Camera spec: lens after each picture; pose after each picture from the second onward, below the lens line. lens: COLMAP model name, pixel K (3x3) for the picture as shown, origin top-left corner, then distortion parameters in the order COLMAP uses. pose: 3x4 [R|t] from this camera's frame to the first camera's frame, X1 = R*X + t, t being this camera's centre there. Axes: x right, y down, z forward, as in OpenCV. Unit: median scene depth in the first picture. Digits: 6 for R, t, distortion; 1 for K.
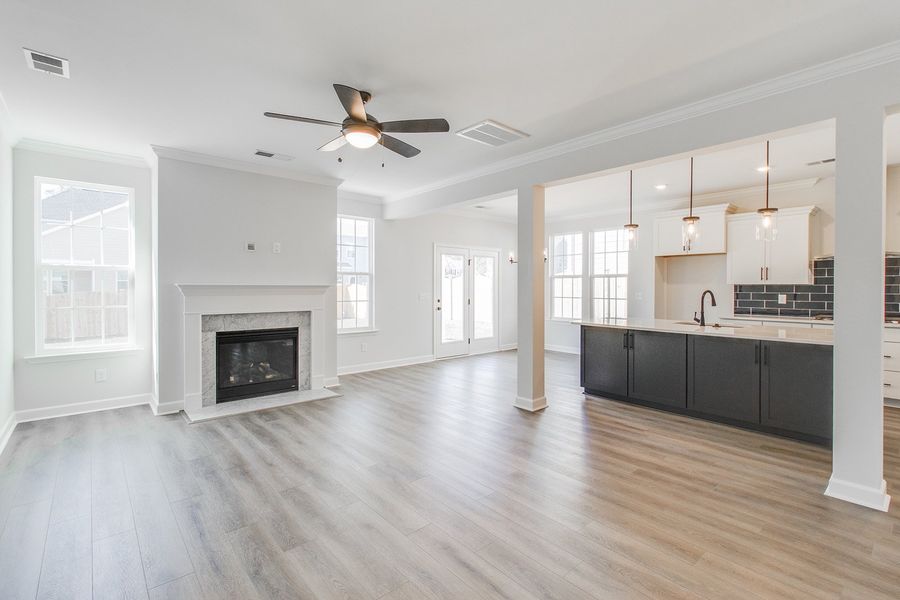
lens RADIAL K [[417.1, 0, 456.3], [0, 417.1, 289.9], [0, 0, 1]] dist [0.001279, 0.000480]
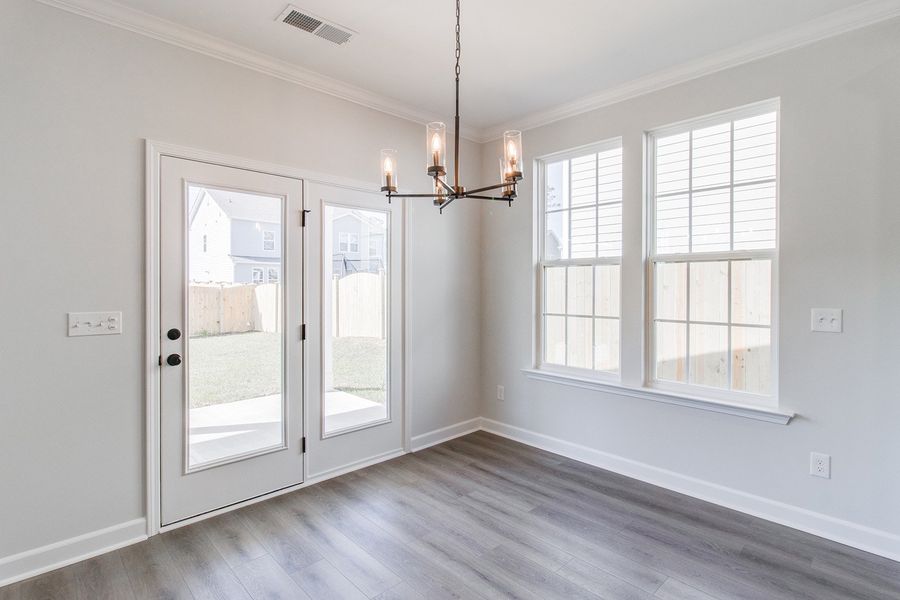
lens RADIAL K [[443.0, 0, 451.9], [0, 443.0, 288.8], [0, 0, 1]] dist [-0.000092, -0.000186]
pose [[0.999189, 0.000803, 0.040265, 0.203818], [-0.000633, 0.999991, -0.004244, -0.008373], [-0.040268, 0.004215, 0.999180, 0.922381]]
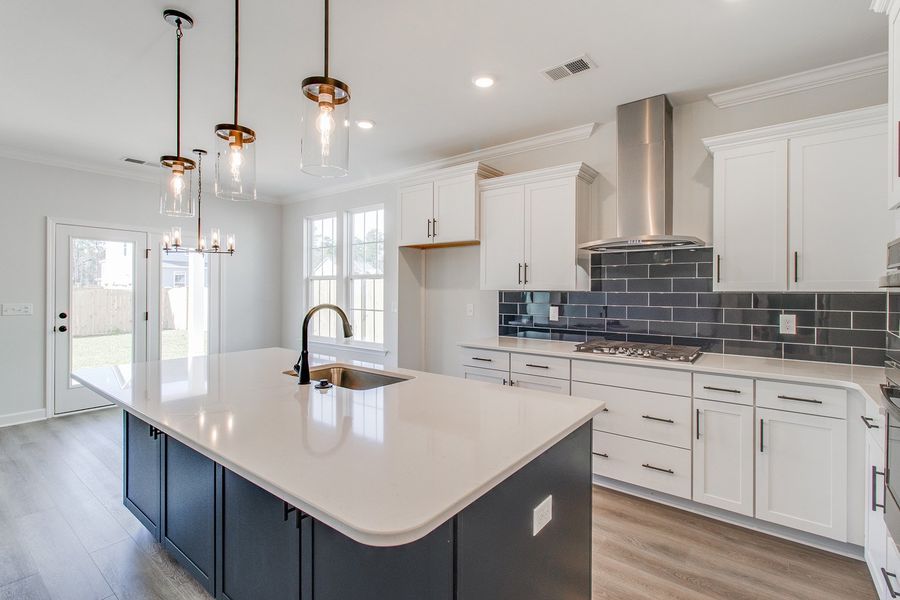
lens RADIAL K [[412.8, 0, 456.3], [0, 412.8, 290.0], [0, 0, 1]] dist [-0.000767, 0.000402]
pose [[0.980676, 0.003638, 0.195606, 0.542239], [-0.001914, 0.999958, -0.008998, -0.008830], [-0.195631, 0.008450, 0.980641, 0.431319]]
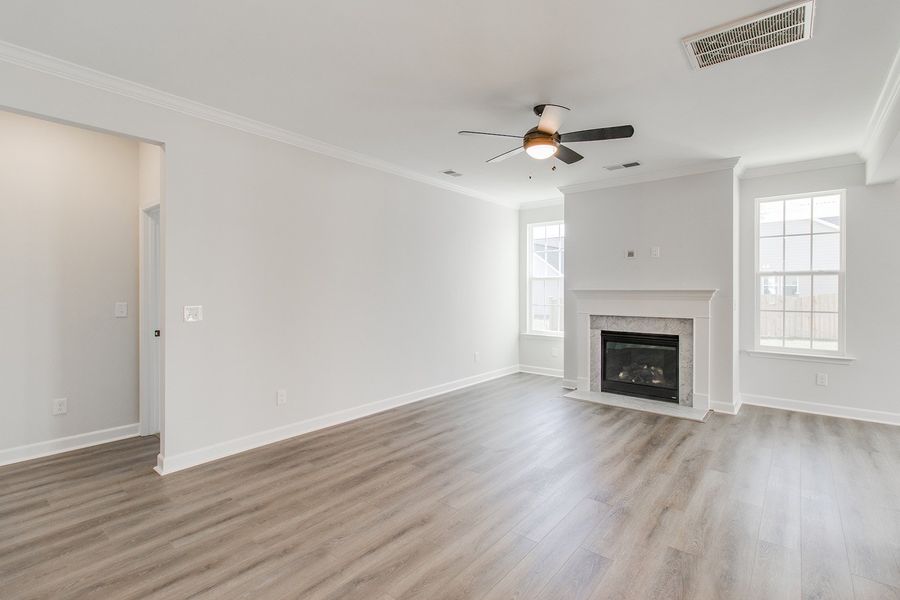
lens RADIAL K [[417.1, 0, 456.3], [0, 417.1, 289.9], [0, 0, 1]] dist [0.001279, 0.000480]
pose [[0.156876, -0.000742, -0.987618, 0.434058], [-0.009125, 0.999956, -0.002201, -0.004488], [0.987576, 0.009357, 0.156862, 0.351852]]
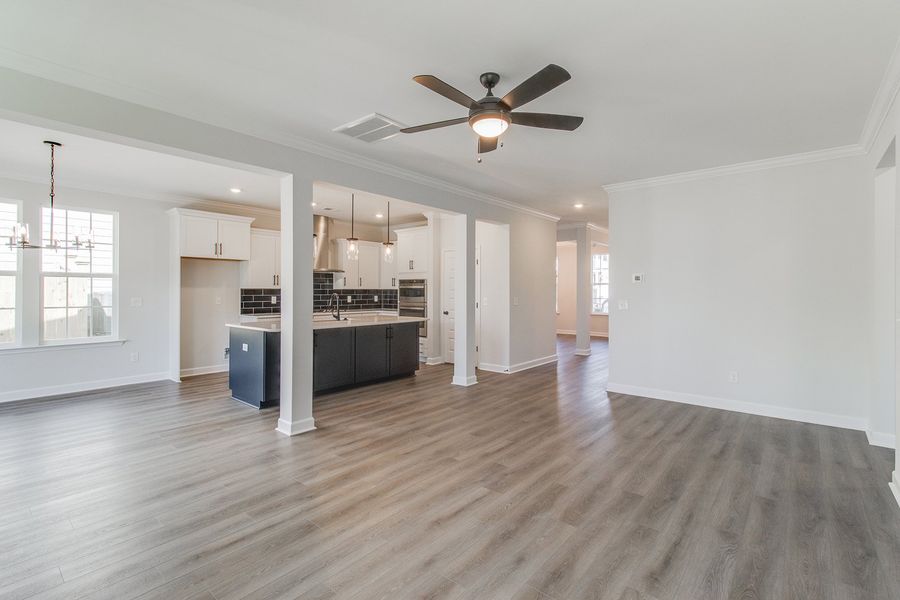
lens RADIAL K [[412.8, 0, 456.3], [0, 412.8, 290.0], [0, 0, 1]] dist [-0.000767, 0.000402]
pose [[-0.153264, -0.000731, 0.988185, -0.610293], [0.006906, 0.999975, 0.001811, -0.008064], [-0.988161, 0.007102, -0.153255, 0.678335]]
